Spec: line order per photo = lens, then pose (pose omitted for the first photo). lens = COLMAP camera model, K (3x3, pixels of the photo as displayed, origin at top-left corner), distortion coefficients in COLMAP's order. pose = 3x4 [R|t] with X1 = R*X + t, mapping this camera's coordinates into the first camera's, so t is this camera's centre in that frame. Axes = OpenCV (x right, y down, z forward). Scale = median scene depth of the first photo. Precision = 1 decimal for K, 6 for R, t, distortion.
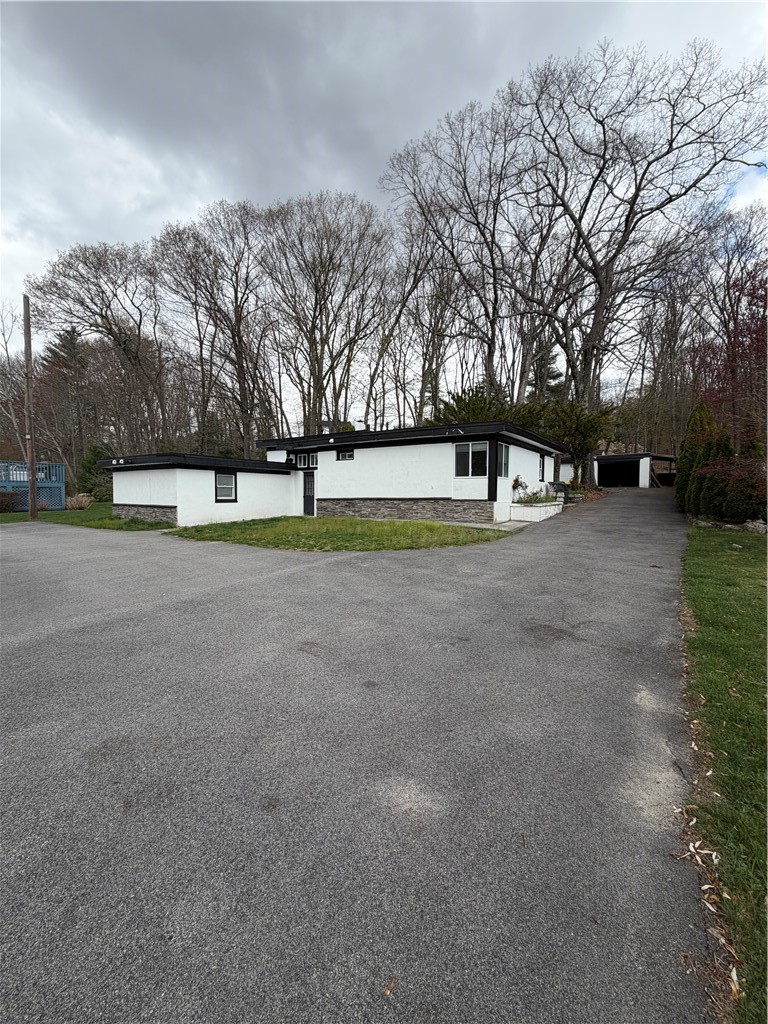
lens RADIAL K [[406.3, 0, 387.1], [0, 406.3, 507.8], [0, 0, 1]] dist [-0.001899, -0.000252]
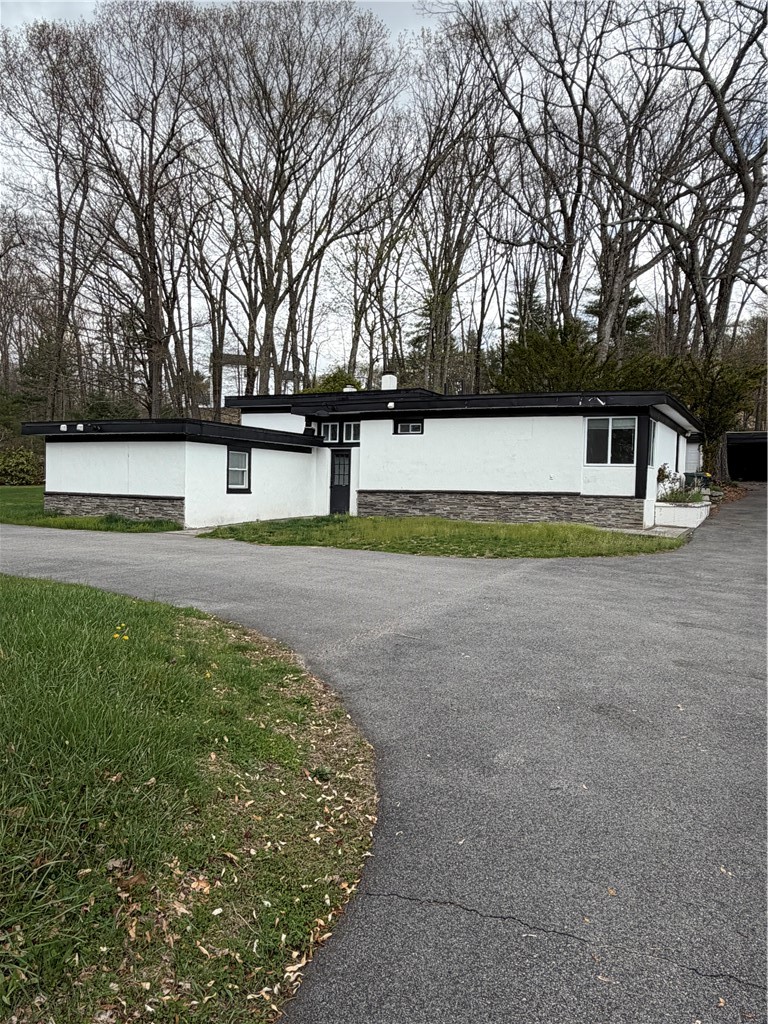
lens RADIAL K [[713.6, 0, 389.9], [0, 713.6, 512.6], [0, 0, 1]] dist [-0.007847, 0.002134]
pose [[0.993767, 0.016485, 0.110252, -0.260901], [-0.016967, 0.999850, 0.003437, 0.009516], [-0.110179, -0.005286, 0.993898, -0.177278]]
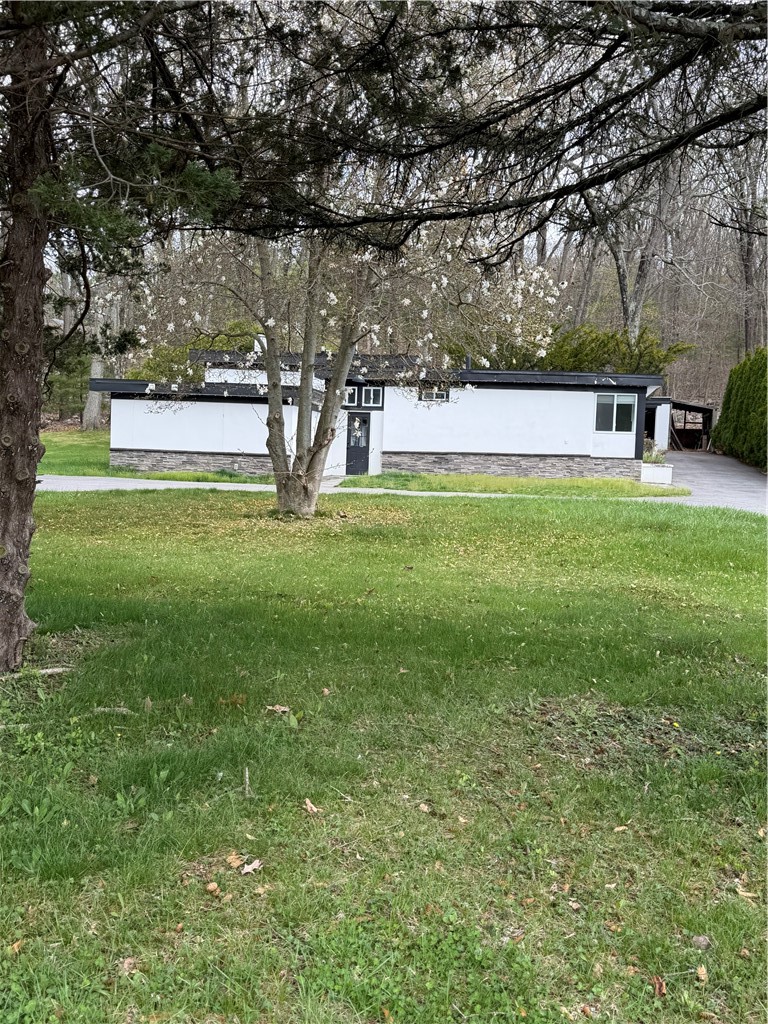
lens RADIAL K [[1079.3, 0, 387.6], [0, 1079.3, 509.3], [0, 0, 1]] dist [0.123210, 0.000000]
pose [[0.900490, 0.009428, 0.434774, -1.039930], [-0.016963, 0.999766, 0.013453, 0.056873], [-0.434545, -0.019489, 0.900439, -0.762572]]
